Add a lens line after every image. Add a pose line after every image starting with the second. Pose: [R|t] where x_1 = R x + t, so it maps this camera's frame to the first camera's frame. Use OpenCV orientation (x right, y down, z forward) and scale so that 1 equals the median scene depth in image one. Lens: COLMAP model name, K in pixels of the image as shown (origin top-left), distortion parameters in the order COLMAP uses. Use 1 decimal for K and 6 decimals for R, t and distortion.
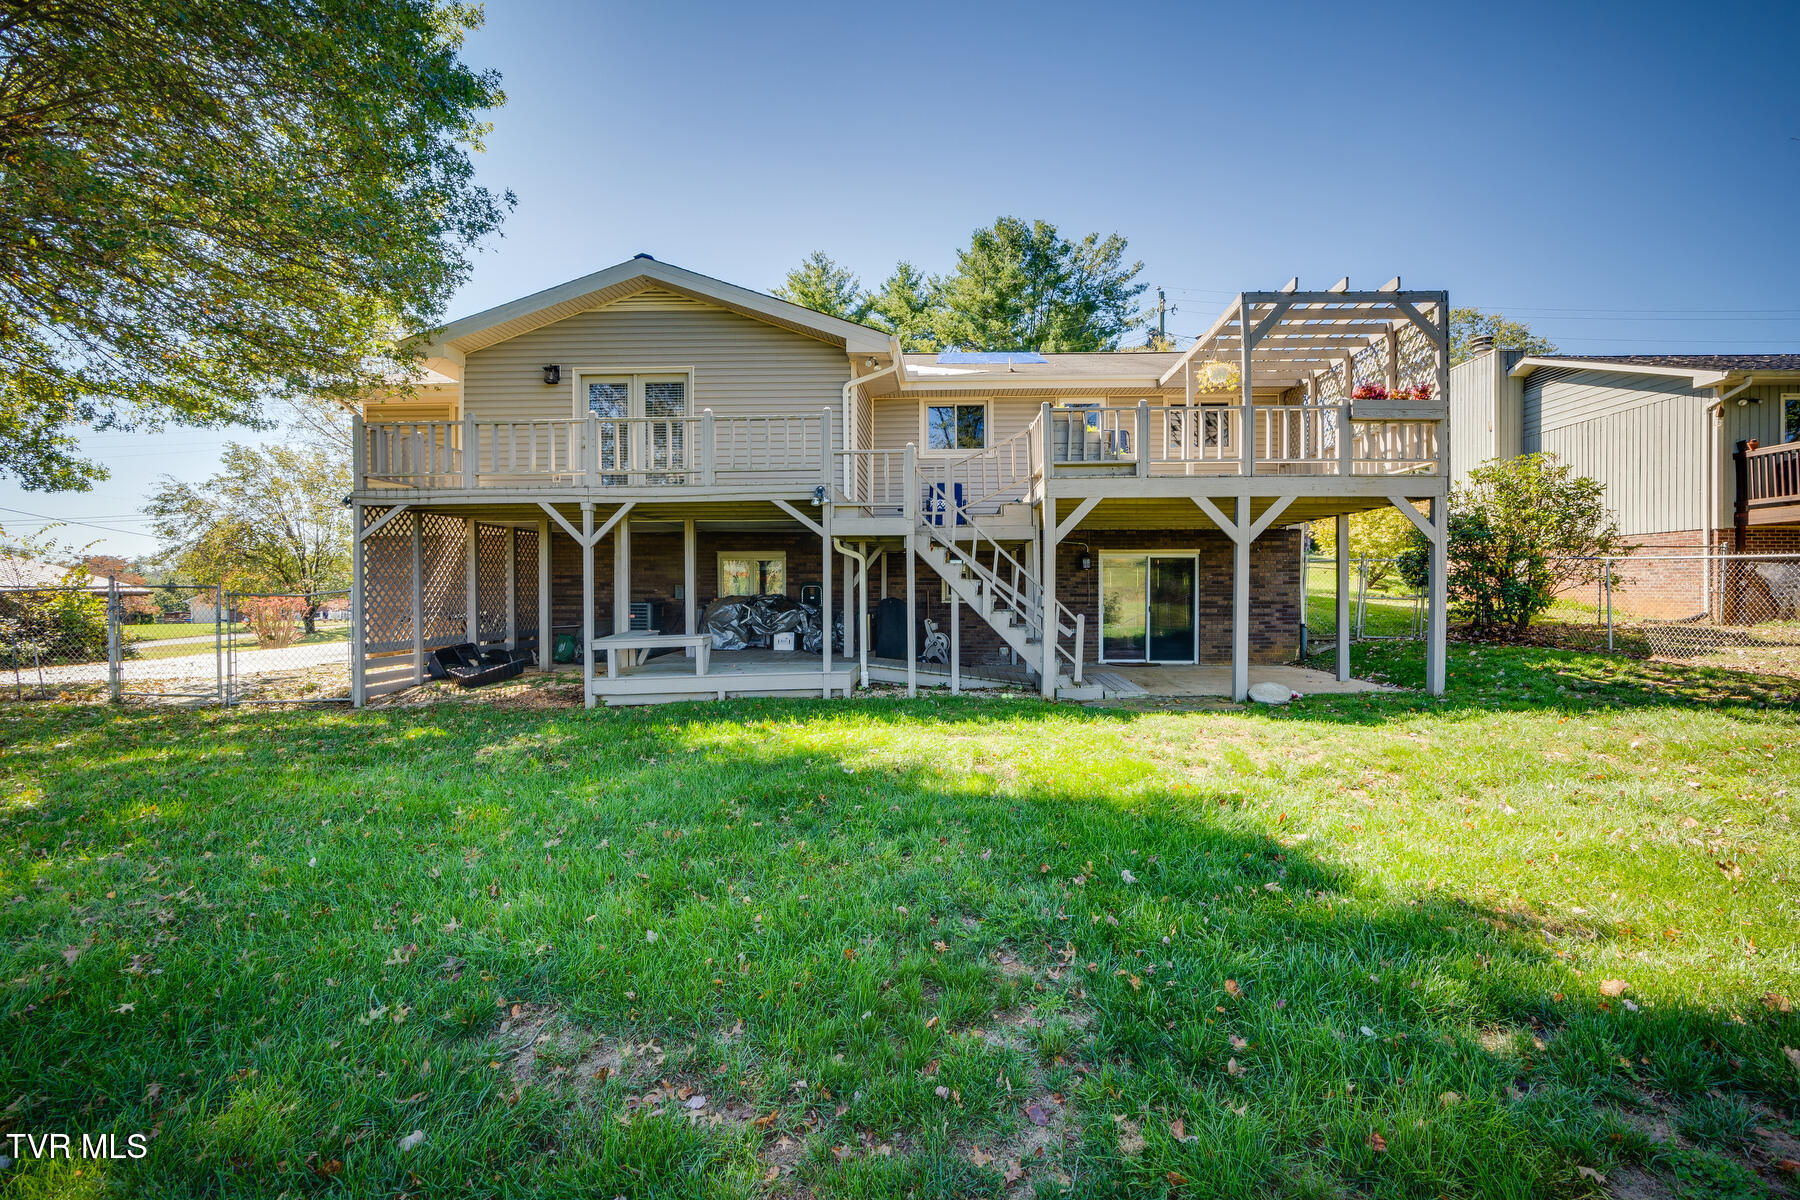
lens RADIAL K [[842.4, 0, 900.1], [0, 842.4, 601.9], [0, 0, 1]] dist [-0.016912, 0.000208]
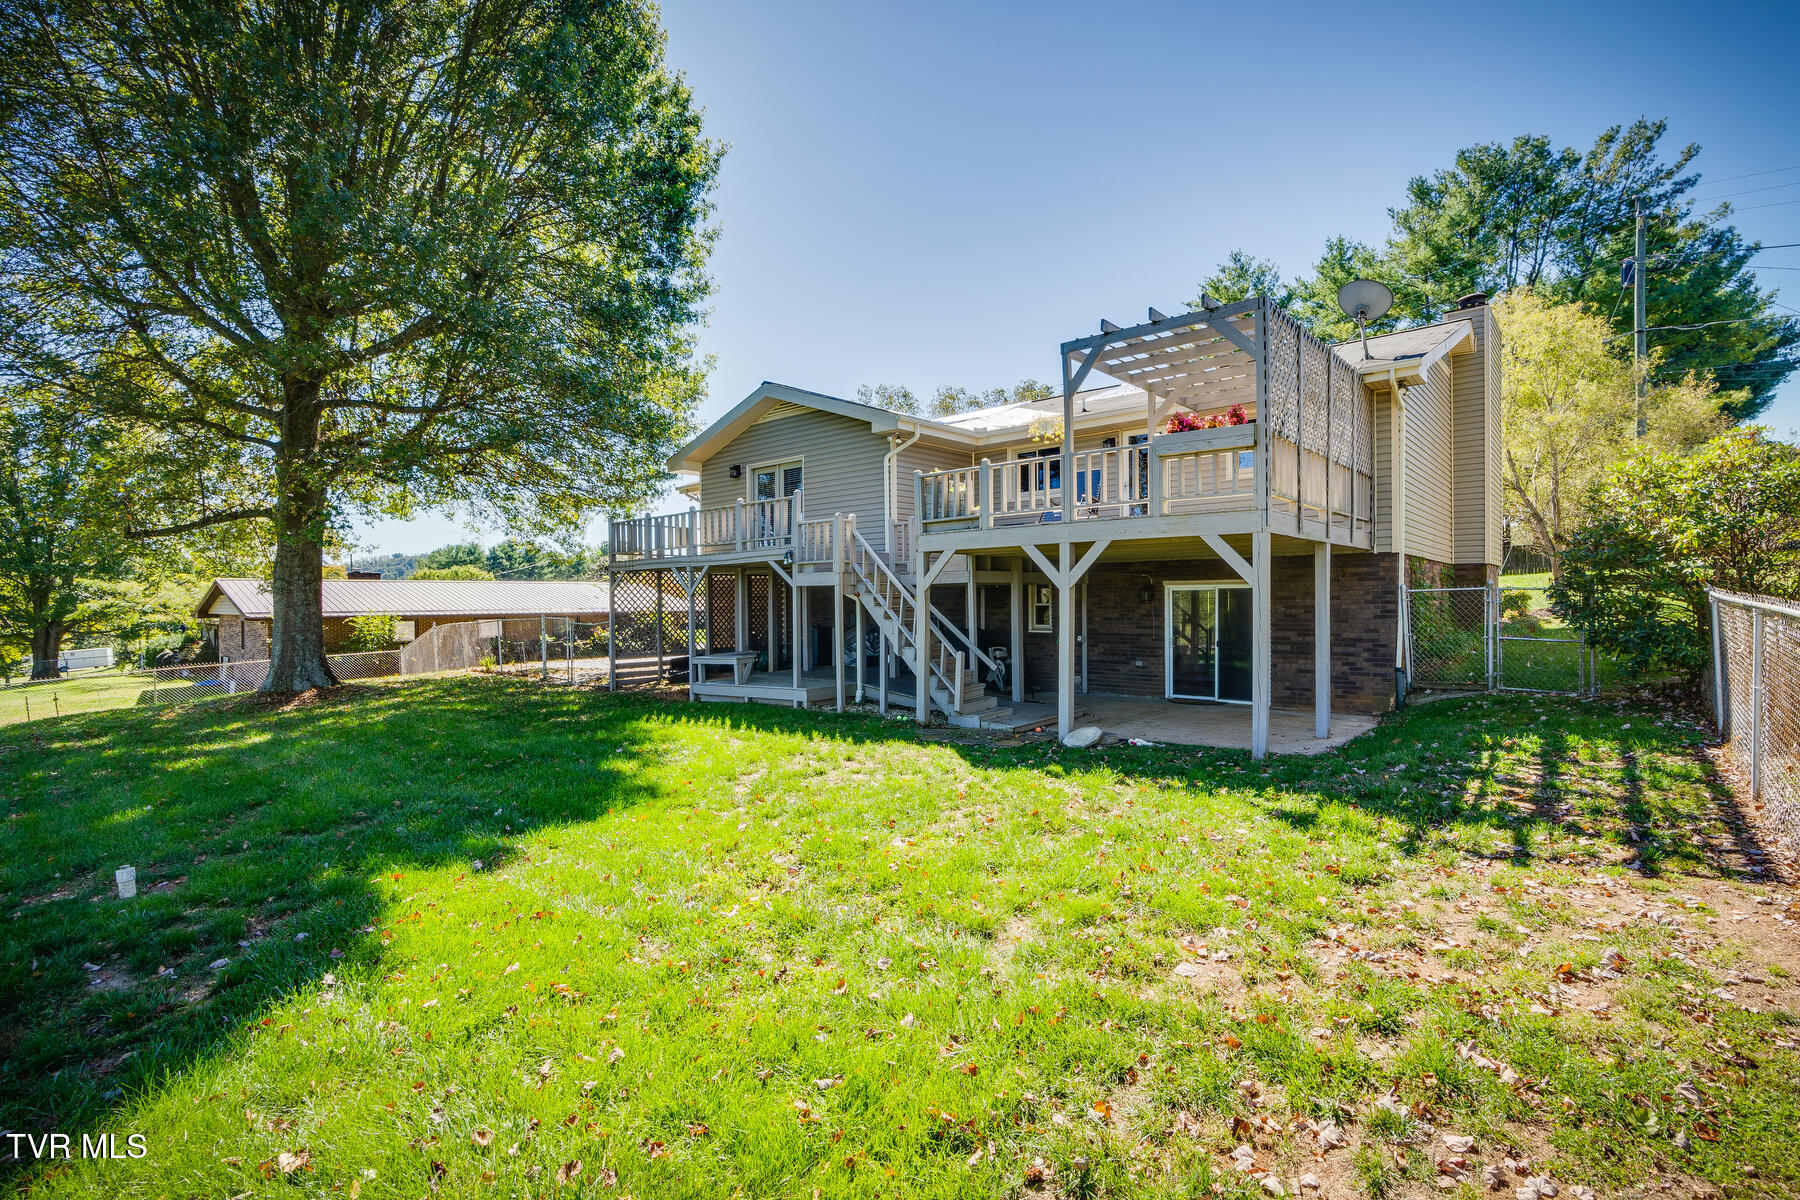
lens RADIAL K [[842.4, 0, 899.1], [0, 842.4, 600.5], [0, 0, 1]] dist [-0.016912, 0.000208]
pose [[0.757329, -0.002691, -0.653028, 0.749032], [-0.000386, 0.999989, -0.004569, -0.040825], [0.653033, 0.003713, 0.757320, 0.076979]]
